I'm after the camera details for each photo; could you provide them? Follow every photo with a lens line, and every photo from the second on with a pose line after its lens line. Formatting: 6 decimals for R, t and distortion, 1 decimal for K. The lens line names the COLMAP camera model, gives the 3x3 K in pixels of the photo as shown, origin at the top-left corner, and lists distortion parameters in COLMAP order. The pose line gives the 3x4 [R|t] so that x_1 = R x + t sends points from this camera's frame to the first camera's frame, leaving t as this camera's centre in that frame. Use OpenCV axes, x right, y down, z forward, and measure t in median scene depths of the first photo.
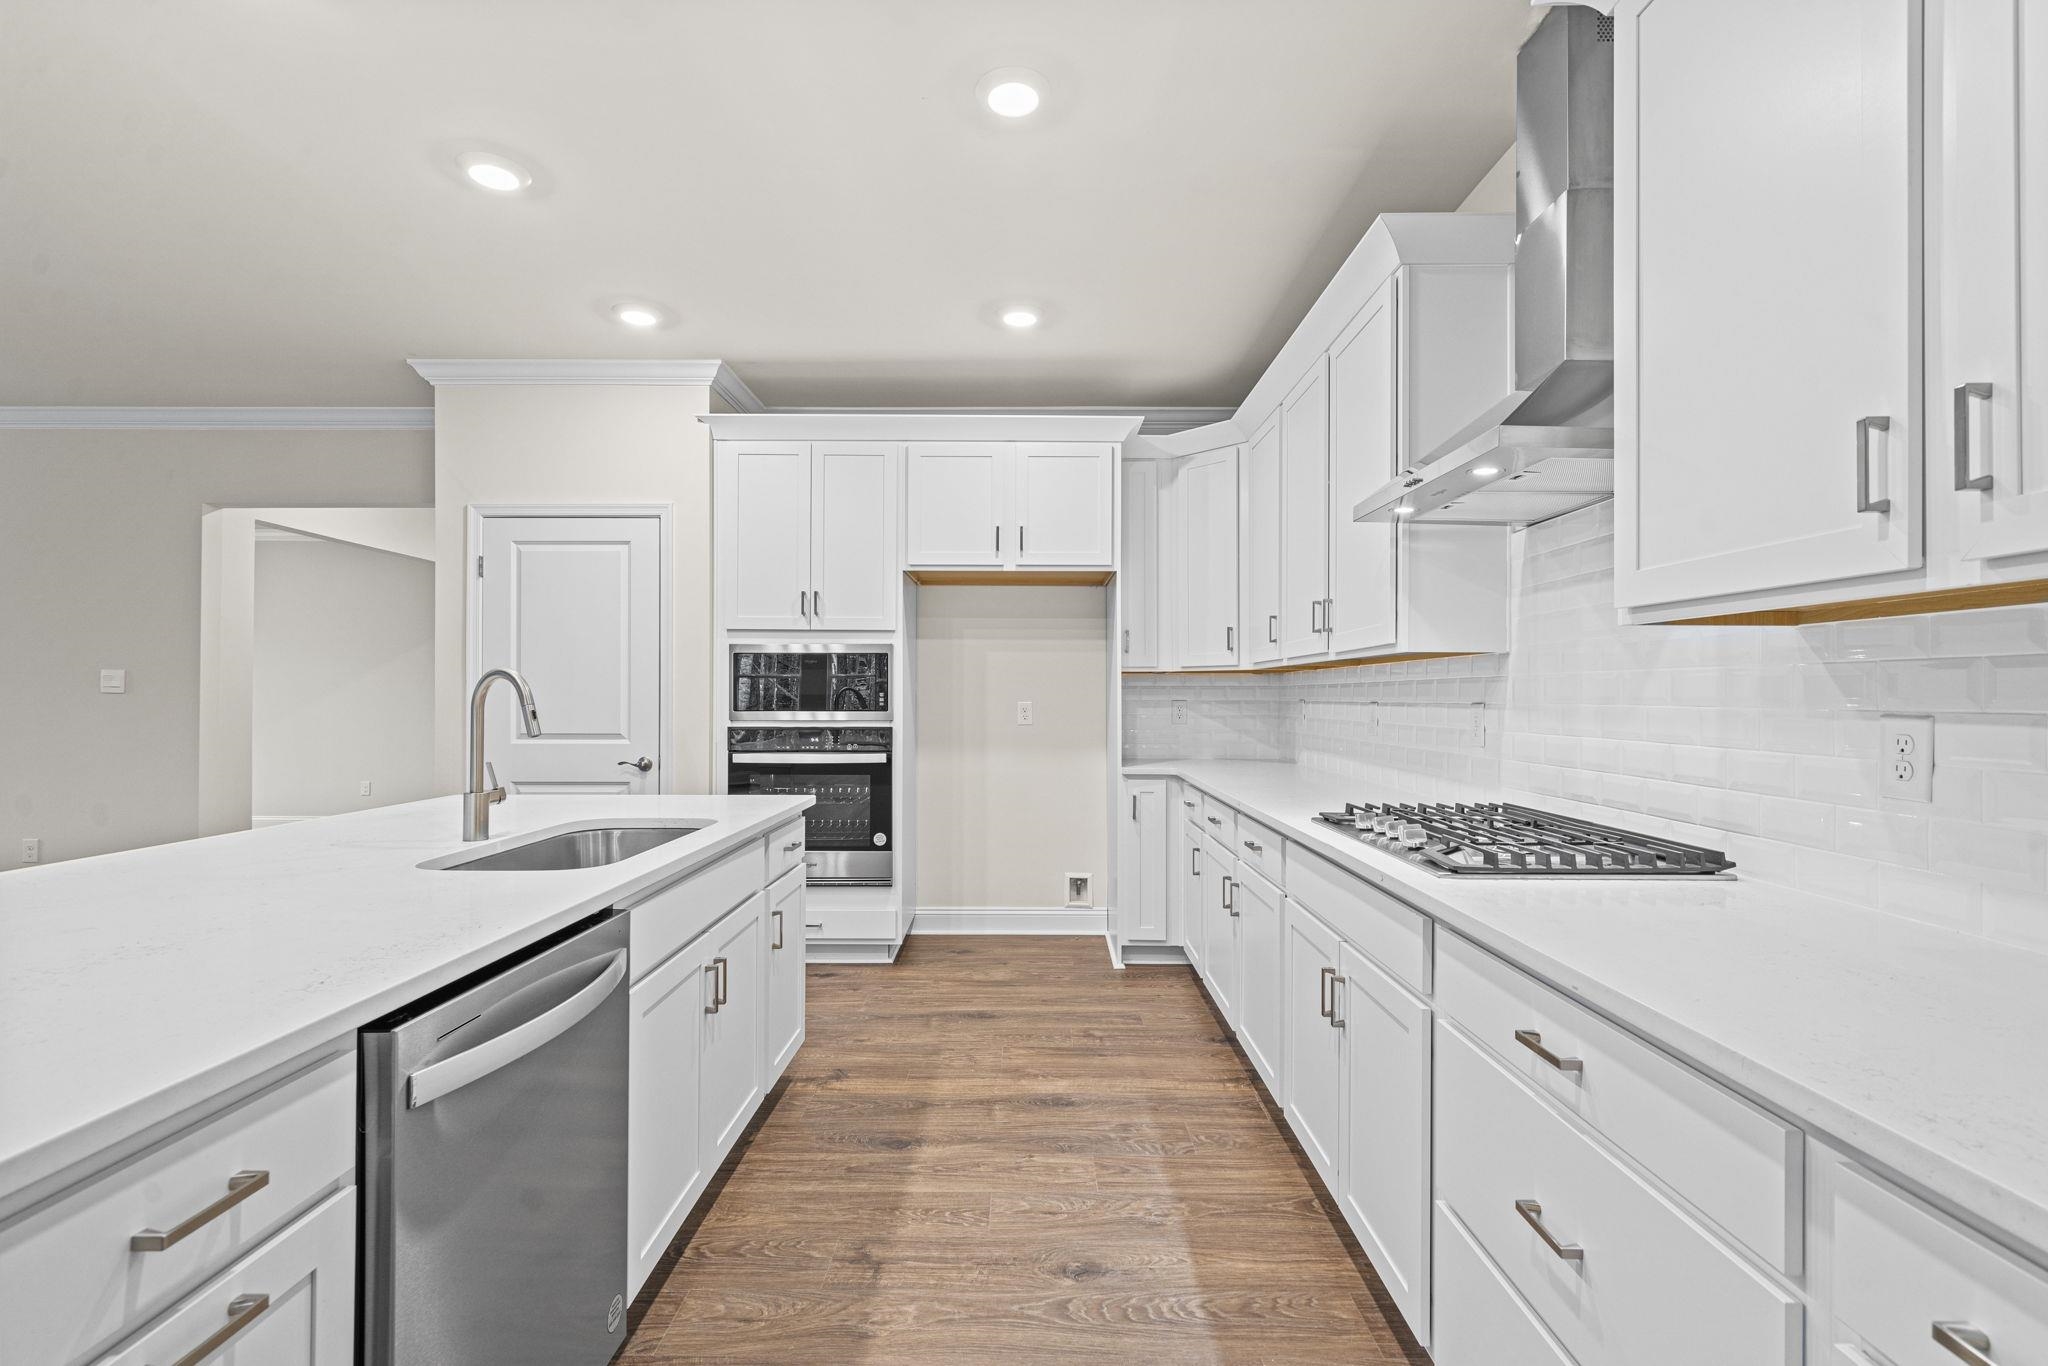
lens RADIAL K [[937.8, 0, 1030.7], [0, 937.8, 682.8], [0, 0, 1]] dist [0.012365, 0.000110]
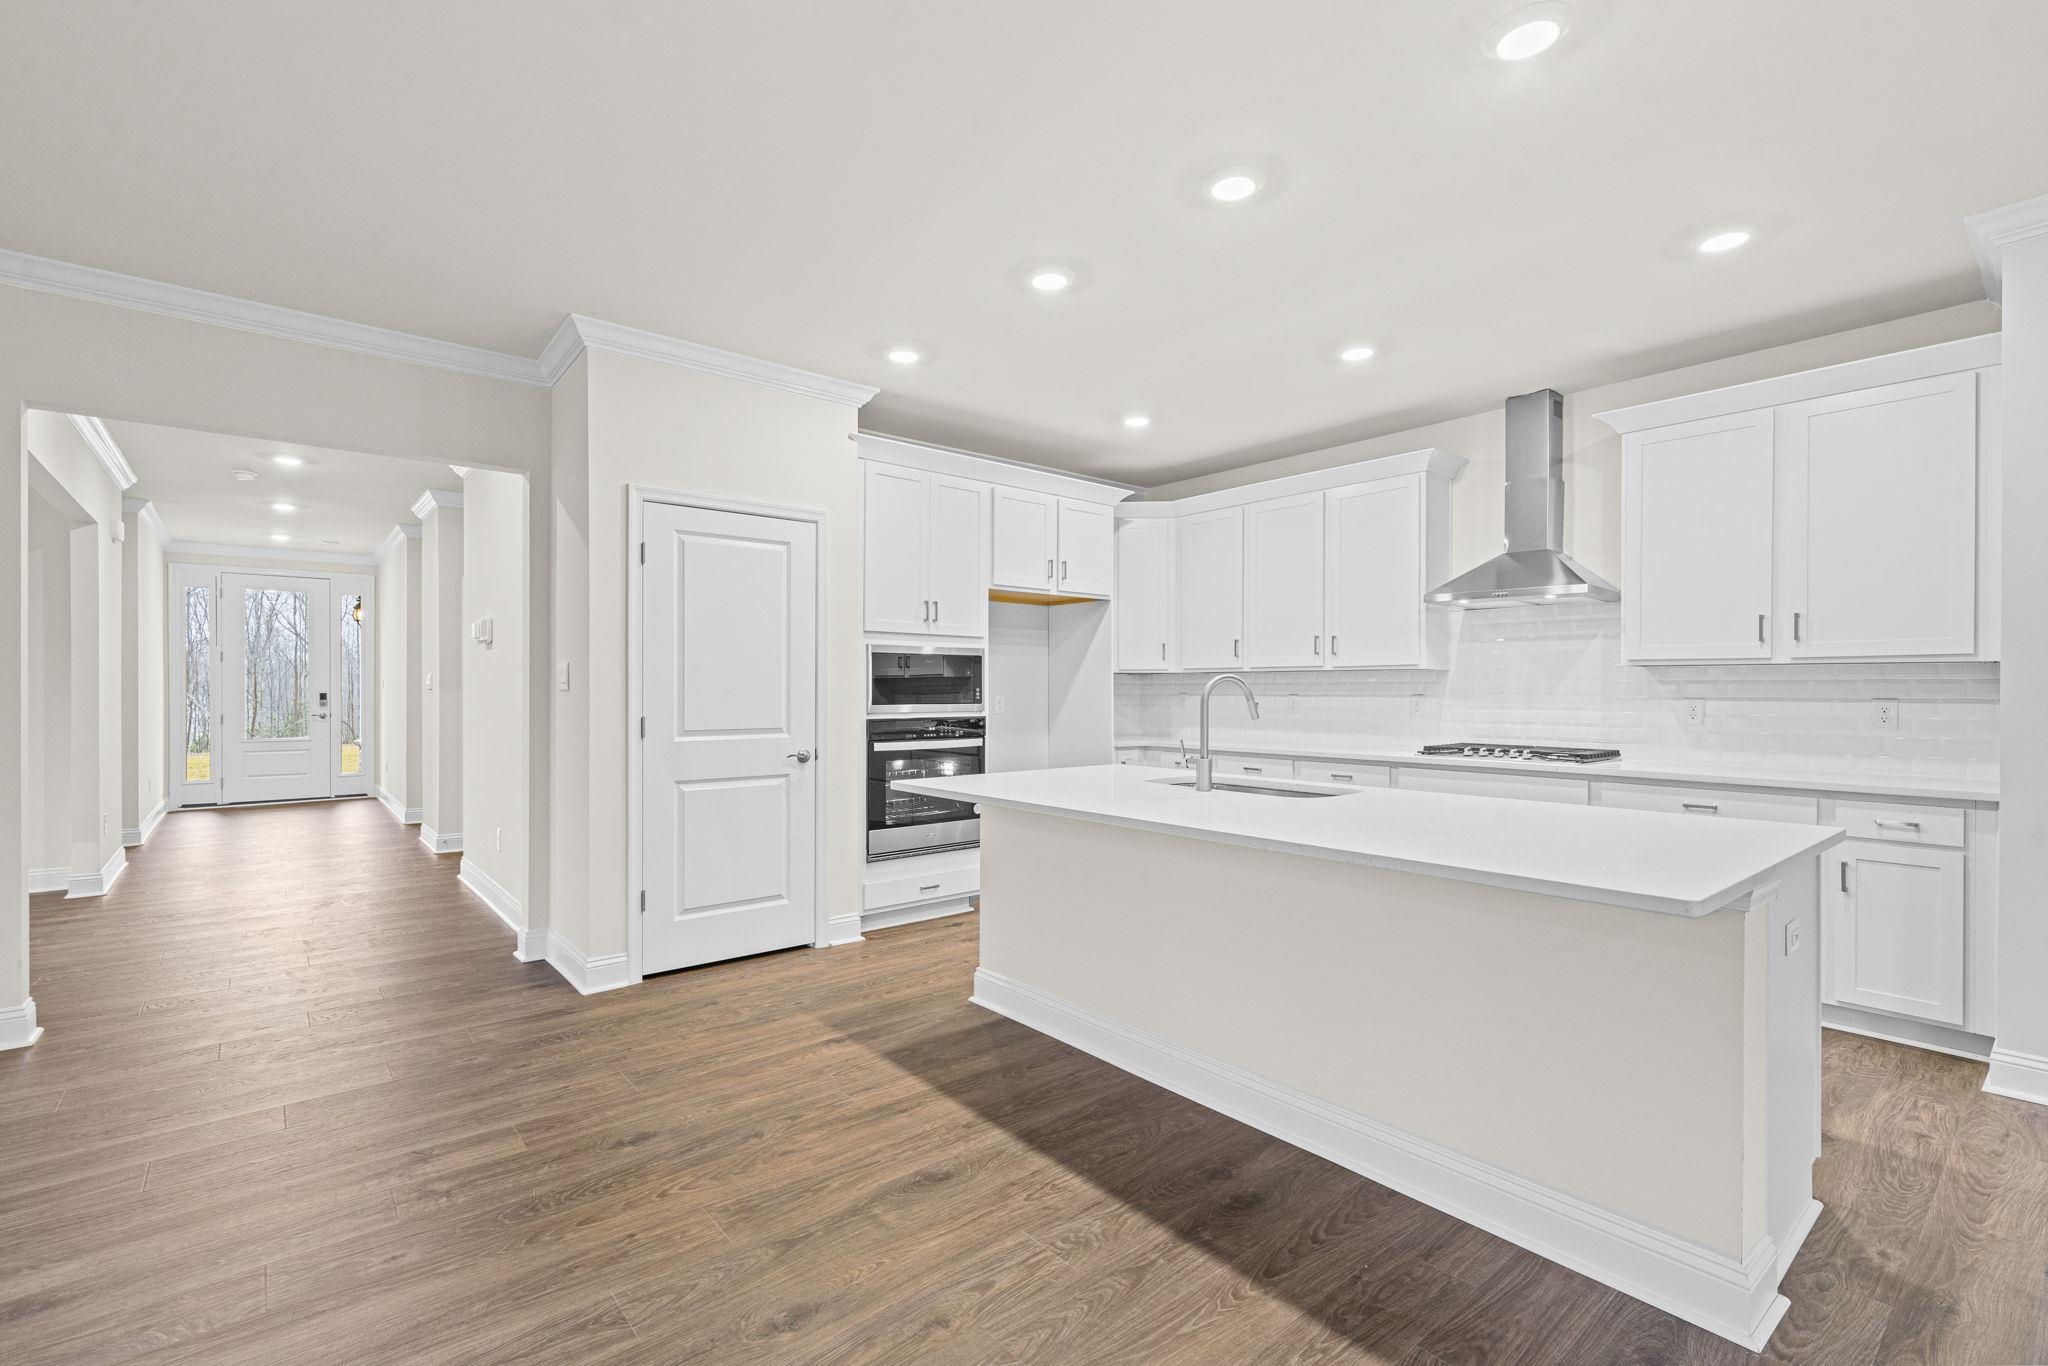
lens RADIAL K [[913.4, 0, 1022.5], [0, 913.4, 693.6], [0, 0, 1]] dist [-0.001906, 0.000565]
pose [[0.757546, -0.004943, 0.652763, -0.887321], [-0.009944, 0.999768, 0.019111, -0.005767], [-0.652706, -0.020968, 0.757321, 0.066427]]
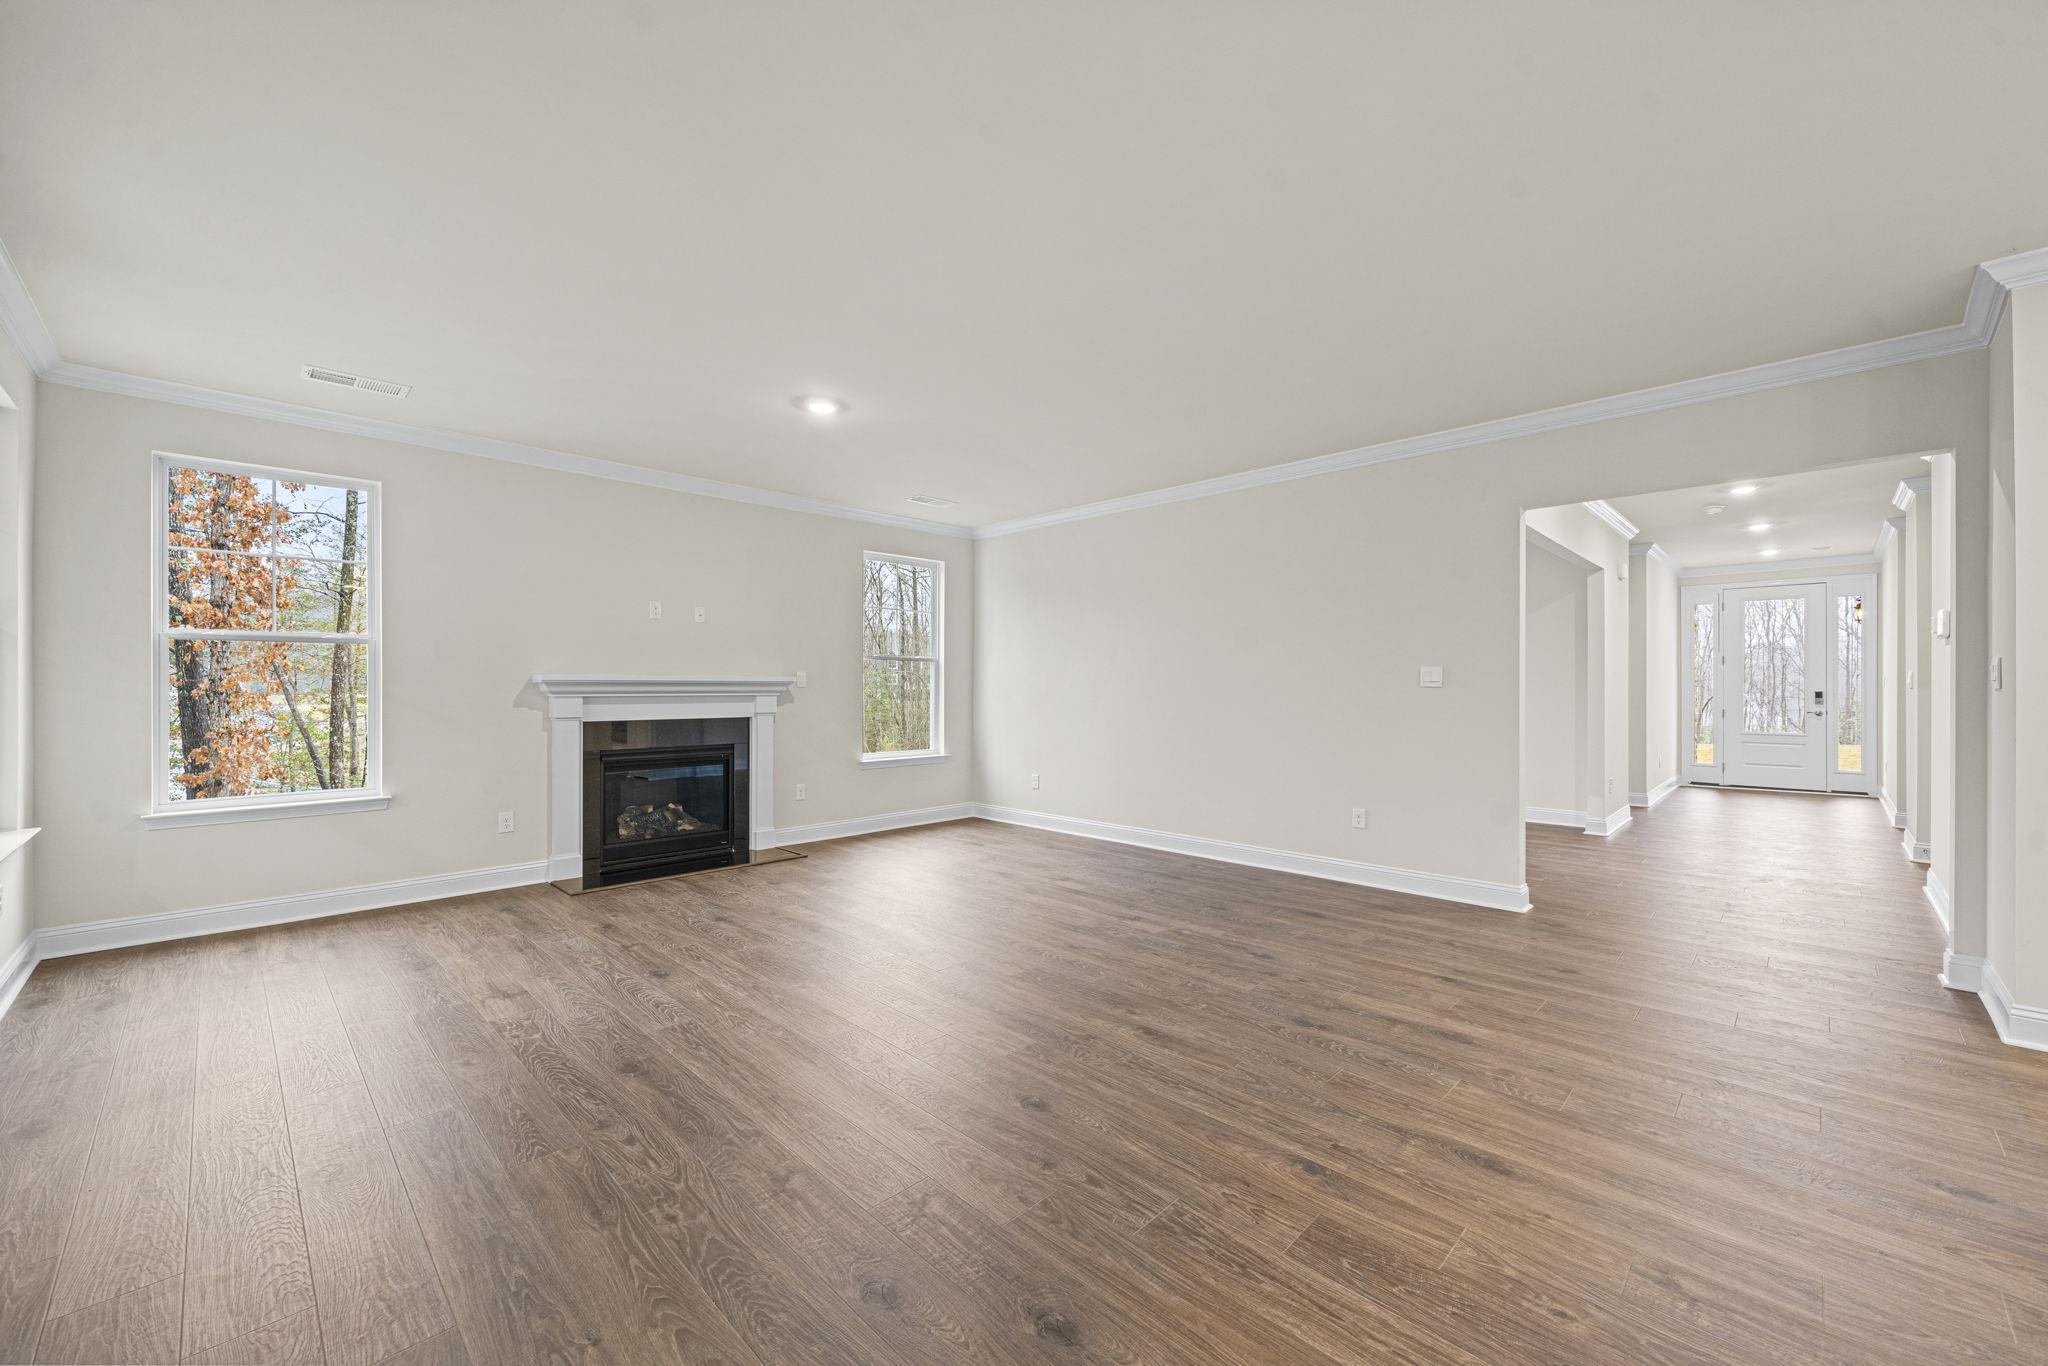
lens RADIAL K [[795.6, 0, 1025.7], [0, 795.6, 687.4], [0, 0, 1]] dist [-0.004038, 0.000439]
pose [[0.720236, -0.001386, -0.693728, -0.763397], [0.012331, 0.999866, 0.010804, -0.006624], [0.693620, -0.016336, 0.720156, -0.029530]]
